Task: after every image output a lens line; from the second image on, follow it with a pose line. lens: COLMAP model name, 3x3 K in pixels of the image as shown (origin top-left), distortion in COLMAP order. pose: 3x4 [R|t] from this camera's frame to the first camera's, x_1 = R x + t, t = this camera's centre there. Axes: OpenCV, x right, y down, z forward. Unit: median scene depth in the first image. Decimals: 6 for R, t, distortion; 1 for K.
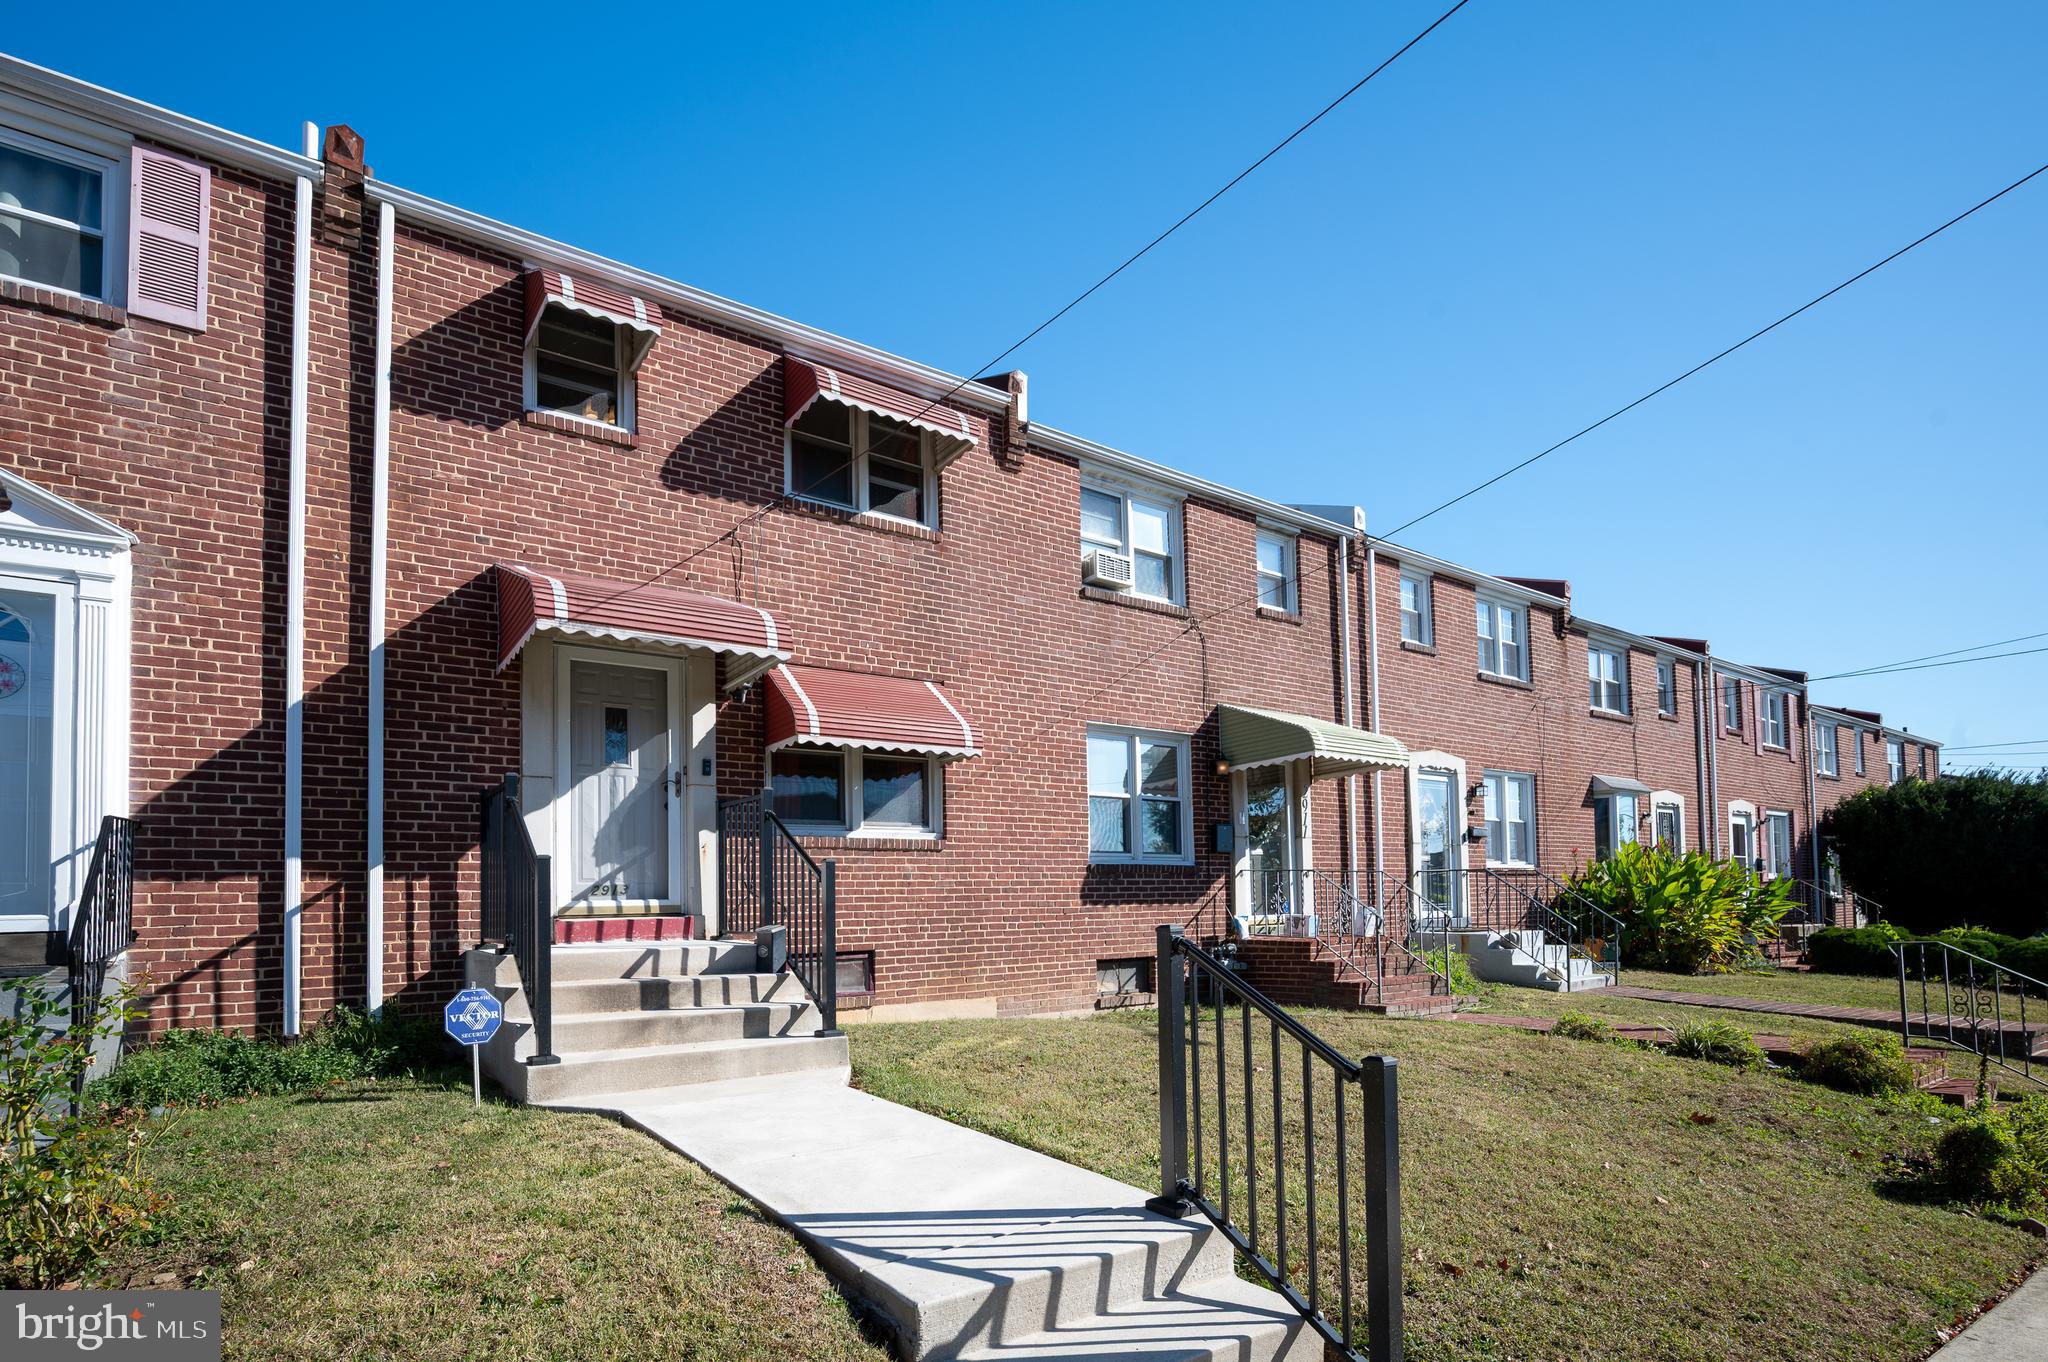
lens RADIAL K [[923.2, 0, 963.5], [0, 923.2, 845.2], [0, 0, 1]] dist [0.002175, -0.000920]
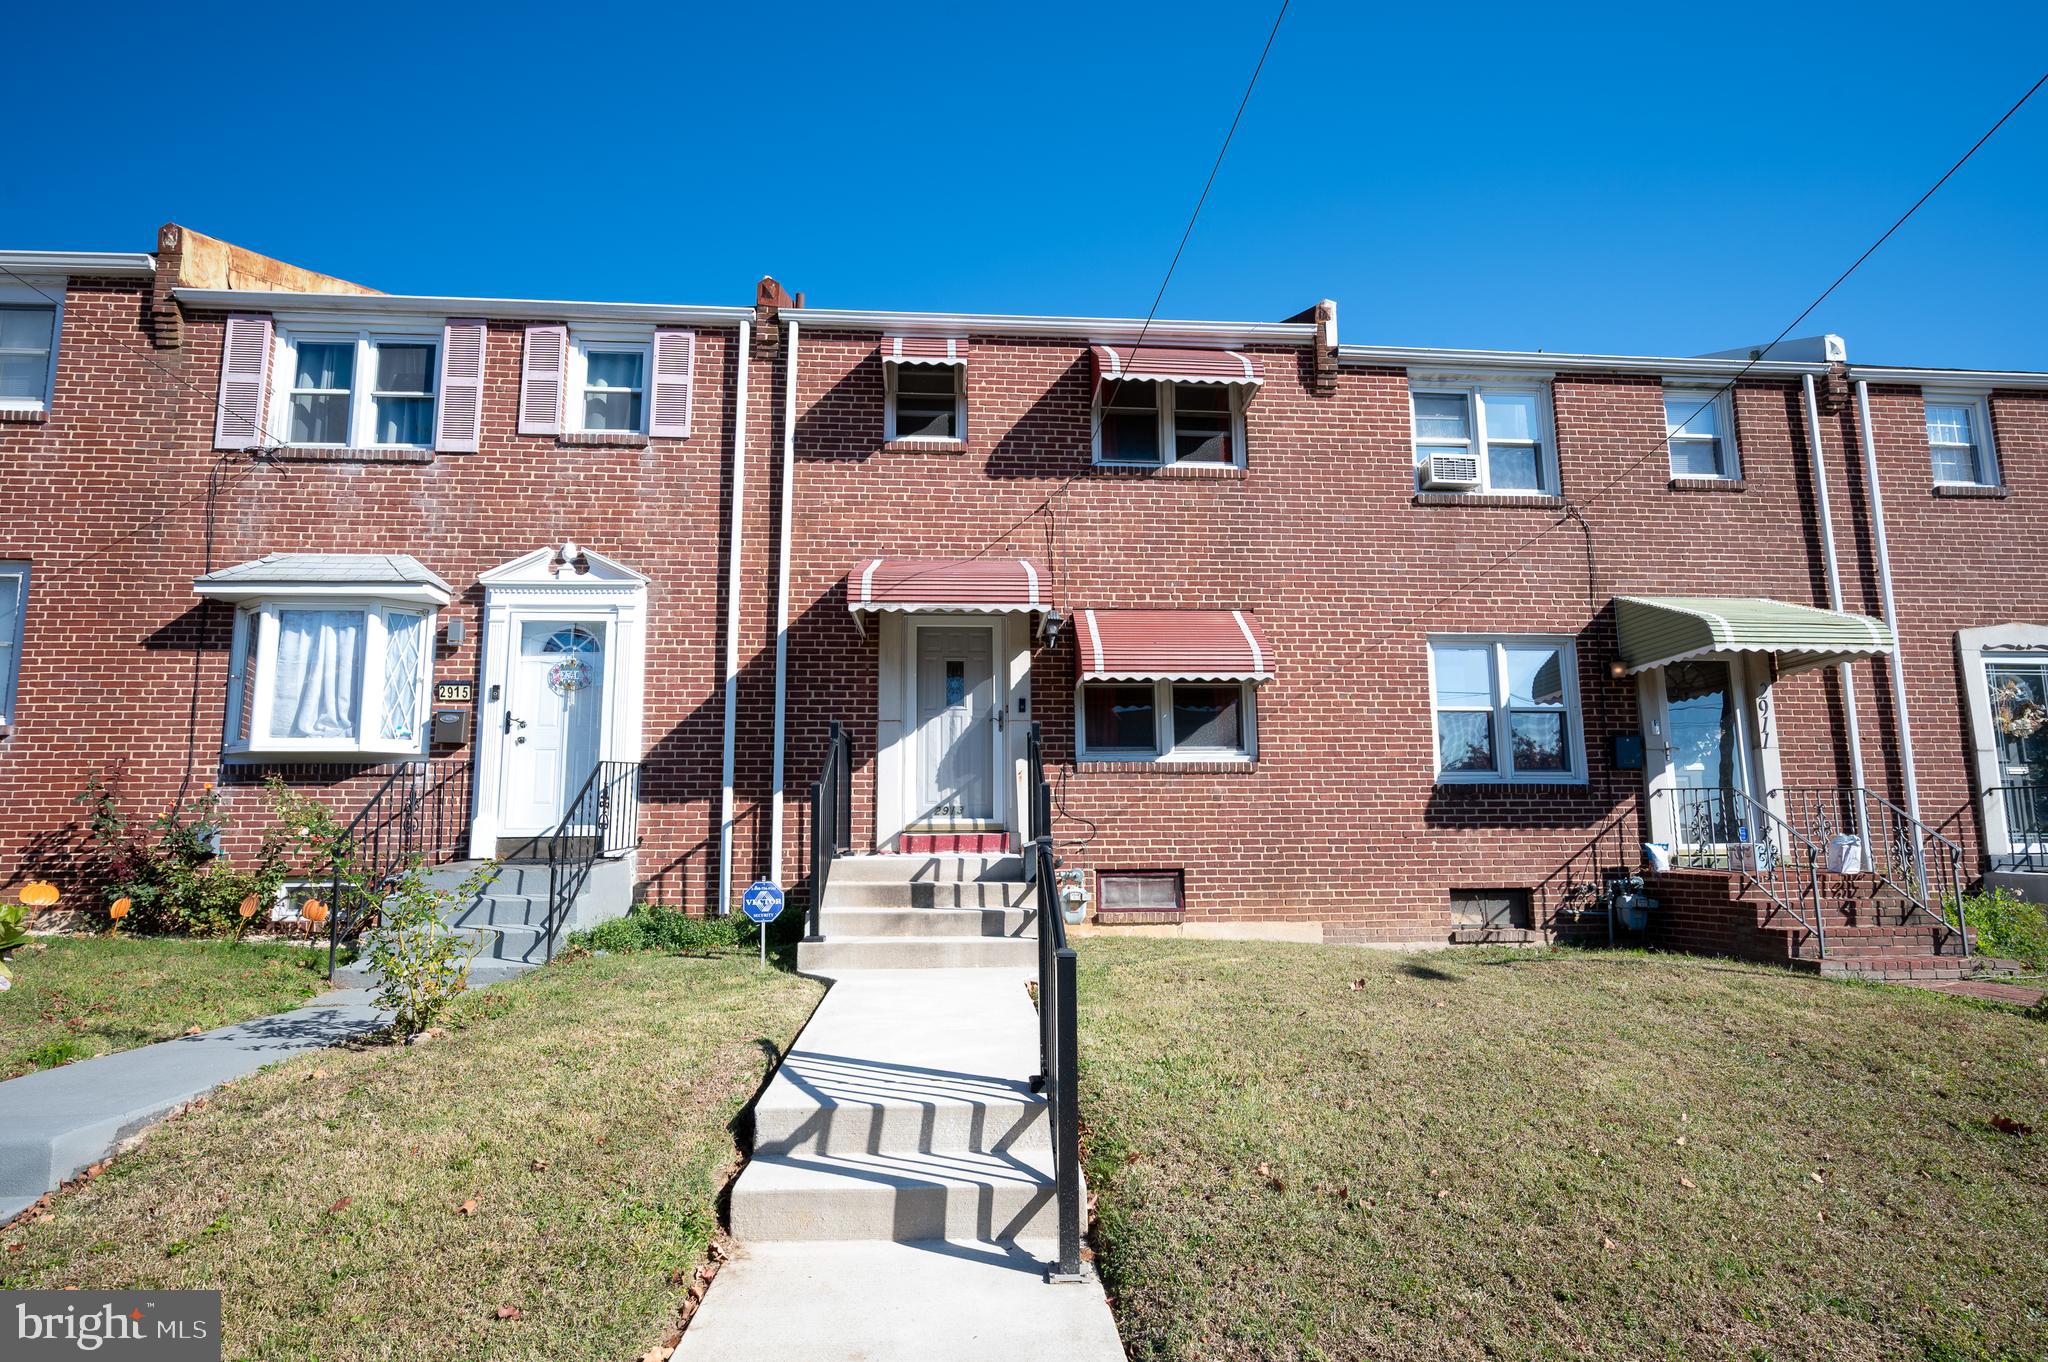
lens RADIAL K [[923.2, 0, 1045.4], [0, 923.2, 688.3], [0, 0, 1]] dist [0.002175, -0.000920]
pose [[0.881323, -0.060074, -0.468679, 0.294765], [0.019749, 0.995702, -0.090490, 0.000846], [0.472101, 0.070495, 0.878721, -0.018047]]
